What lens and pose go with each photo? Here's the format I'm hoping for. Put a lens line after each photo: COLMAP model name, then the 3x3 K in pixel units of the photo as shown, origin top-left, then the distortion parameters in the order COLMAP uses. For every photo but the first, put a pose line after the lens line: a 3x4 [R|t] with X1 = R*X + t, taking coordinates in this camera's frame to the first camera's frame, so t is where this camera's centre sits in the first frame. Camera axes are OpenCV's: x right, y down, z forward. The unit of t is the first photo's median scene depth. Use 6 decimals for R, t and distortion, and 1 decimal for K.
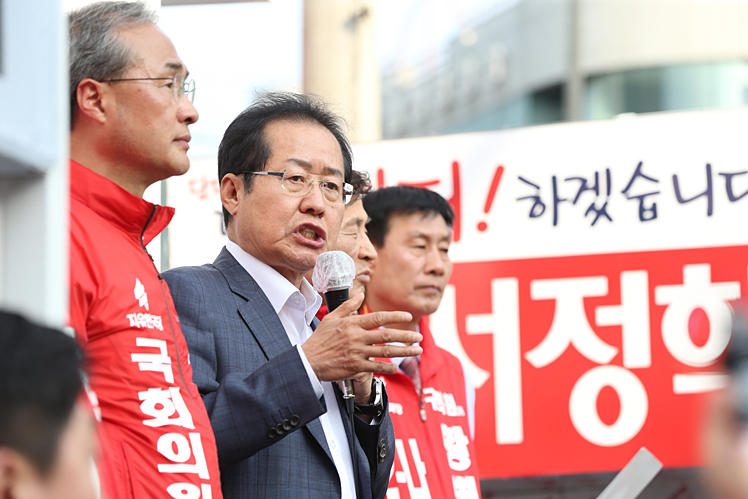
lens RADIAL K [[3580.3, 0, 374.0], [0, 3580.3, 249.5], [0, 0, 1]] dist [-0.183850, 135.436422]
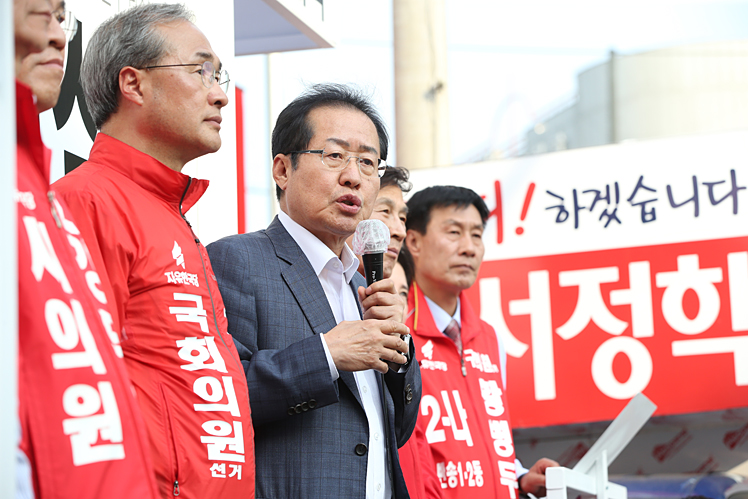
lens RADIAL K [[2195.1, 0, 371.5], [0, 2195.1, 225.7], [0, 0, 1]] dist [0.756267, -0.961013]
pose [[0.997832, -0.018055, -0.063282, 0.040523], [0.015899, 0.999282, -0.034403, 0.027857], [0.063858, 0.033322, 0.997403, 0.297269]]
